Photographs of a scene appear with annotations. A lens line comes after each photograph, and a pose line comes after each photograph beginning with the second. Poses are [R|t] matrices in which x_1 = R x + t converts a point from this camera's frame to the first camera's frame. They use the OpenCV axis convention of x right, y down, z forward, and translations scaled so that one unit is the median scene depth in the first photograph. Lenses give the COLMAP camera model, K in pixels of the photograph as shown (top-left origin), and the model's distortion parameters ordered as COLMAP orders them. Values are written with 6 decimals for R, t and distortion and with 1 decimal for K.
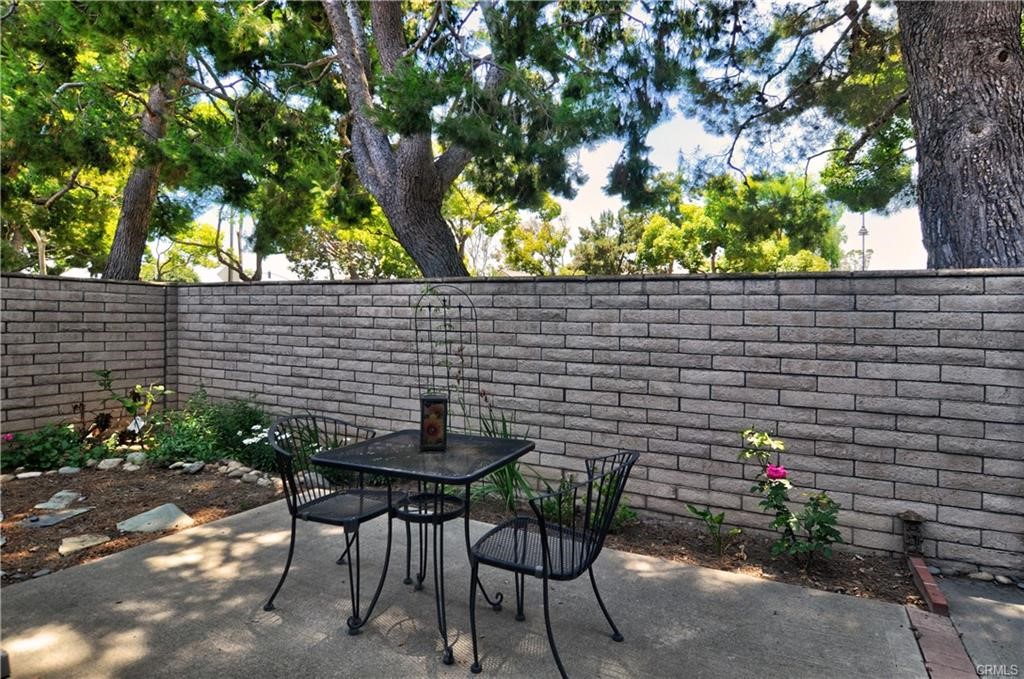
lens RADIAL K [[554.2, 0, 510.5], [0, 554.2, 321.4], [0, 0, 1]] dist [-0.006143, -0.001869]
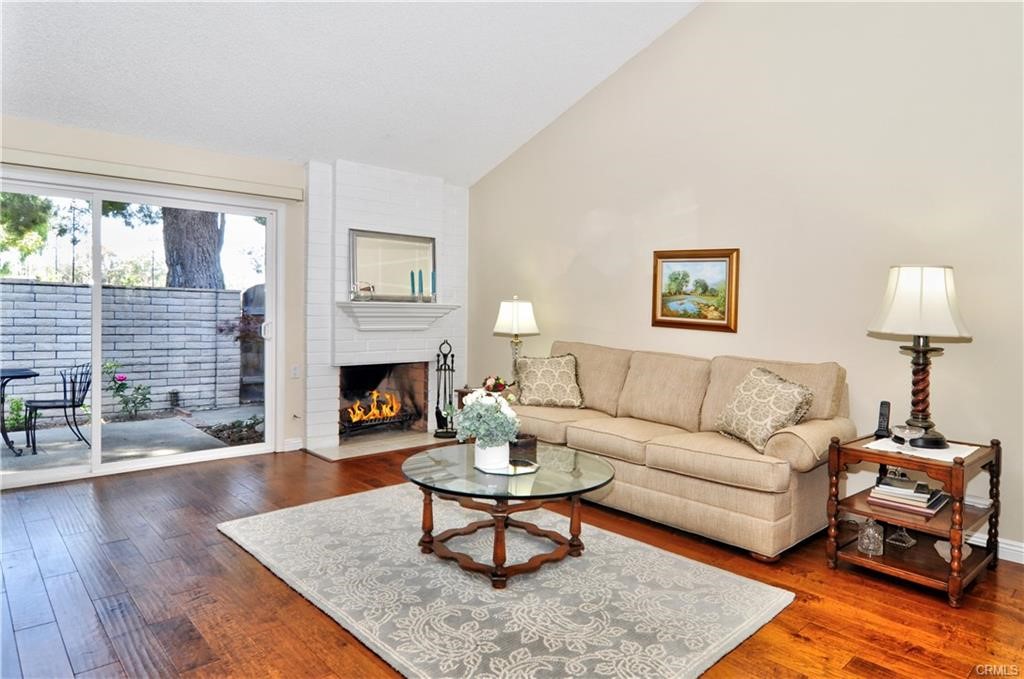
lens RADIAL K [[604.4, 0, 513.5], [0, 604.4, 322.5], [0, 0, 1]] dist [-0.002688, -0.001026]
pose [[0.350006, -0.024264, 0.936433, -0.888916], [-0.016631, 0.999346, 0.032110, -0.038439], [-0.936600, -0.026813, 0.349373, -0.946815]]
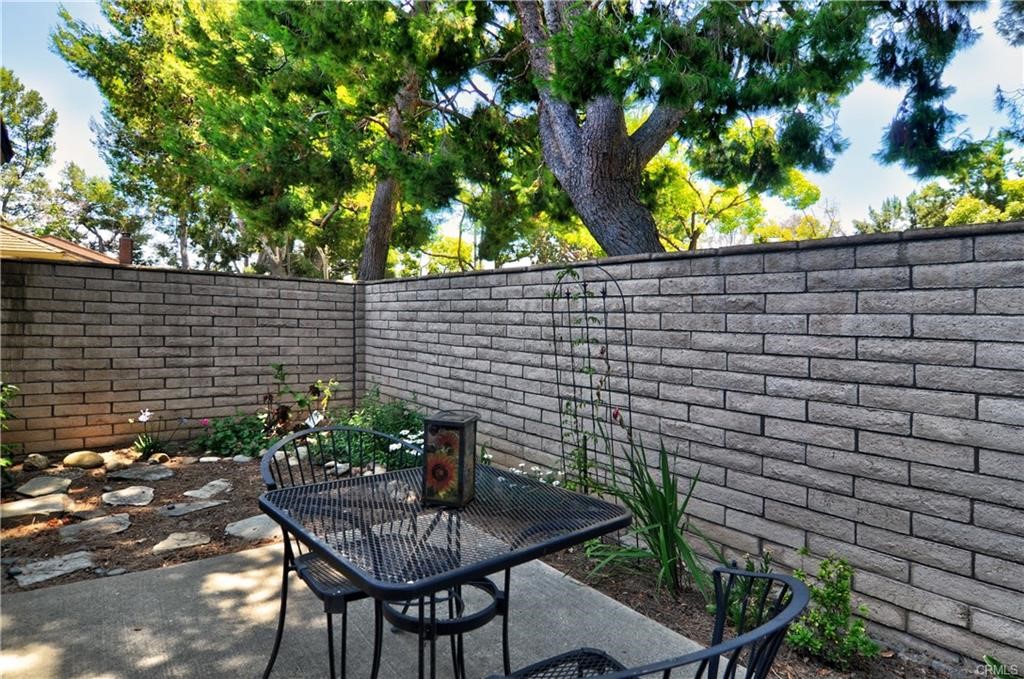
lens RADIAL K [[554.1, 0, 515.7], [0, 554.1, 319.1], [0, 0, 1]] dist [-0.001167, -0.013164]
pose [[0.906830, 0.002473, -0.421490, 0.103607], [-0.011687, 0.999746, -0.019279, 0.021799], [0.421335, 0.022408, 0.906628, 0.267368]]
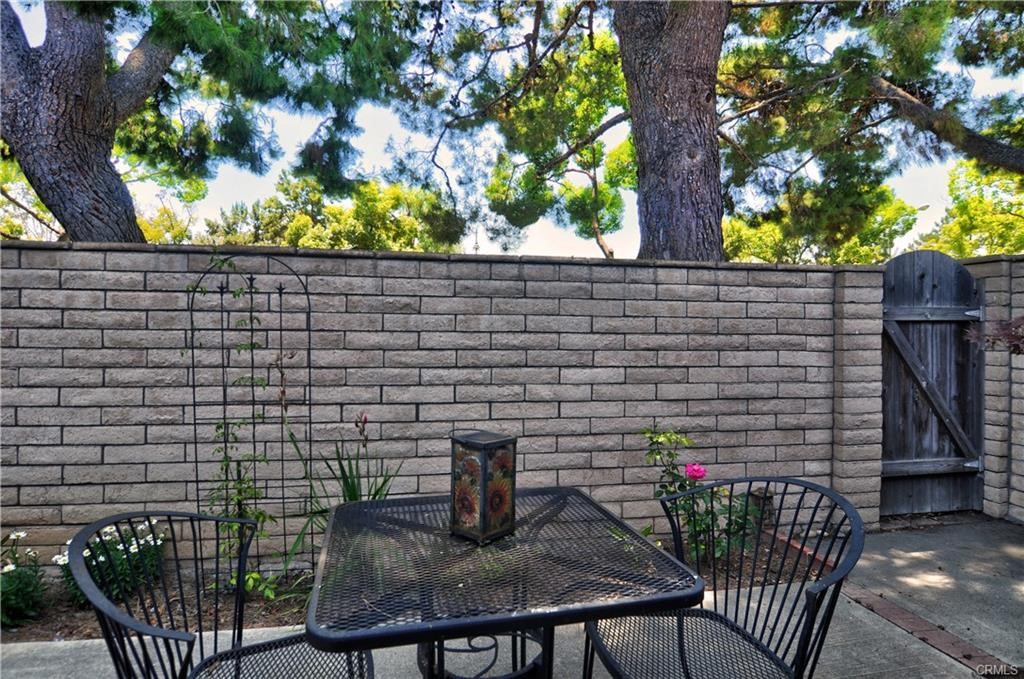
lens RADIAL K [[563.5, 0, 492.0], [0, 563.5, 327.3], [0, 0, 1]] dist [-0.010165, -0.001519]
pose [[0.810967, -0.011431, 0.584980, -0.252781], [0.011825, 0.999925, 0.003146, 0.016374], [-0.584972, 0.004366, 0.811042, 0.312104]]
